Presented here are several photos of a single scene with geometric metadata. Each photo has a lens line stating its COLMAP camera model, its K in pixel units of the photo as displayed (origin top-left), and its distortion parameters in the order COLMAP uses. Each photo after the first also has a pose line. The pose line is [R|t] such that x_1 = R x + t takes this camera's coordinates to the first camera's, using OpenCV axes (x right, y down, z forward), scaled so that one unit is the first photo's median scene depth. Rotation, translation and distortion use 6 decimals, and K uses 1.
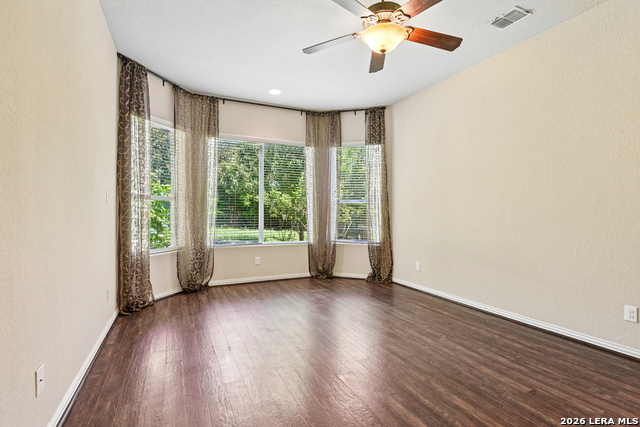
lens RADIAL K [[296.9, 0, 328.0], [0, 296.9, 214.0], [0, 0, 1]] dist [-0.014938, -0.006131]
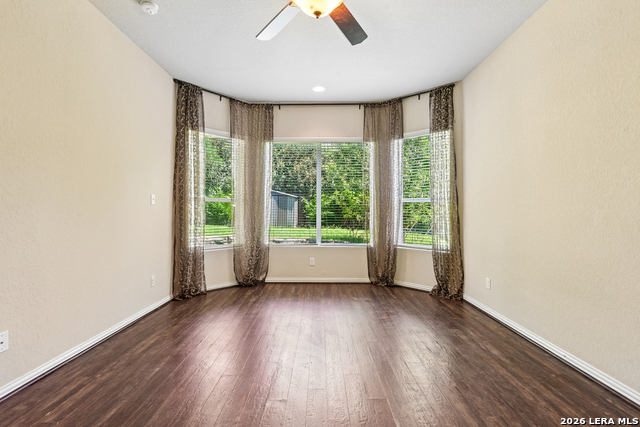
lens RADIAL K [[297.8, 0, 321.4], [0, 297.8, 211.9], [0, 0, 1]] dist [-0.008367, -0.006634]
pose [[0.904560, -0.001854, -0.426343, 0.224180], [-0.002338, 0.999954, -0.009308, 0.000778], [0.426340, 0.009417, 0.904514, 0.112568]]
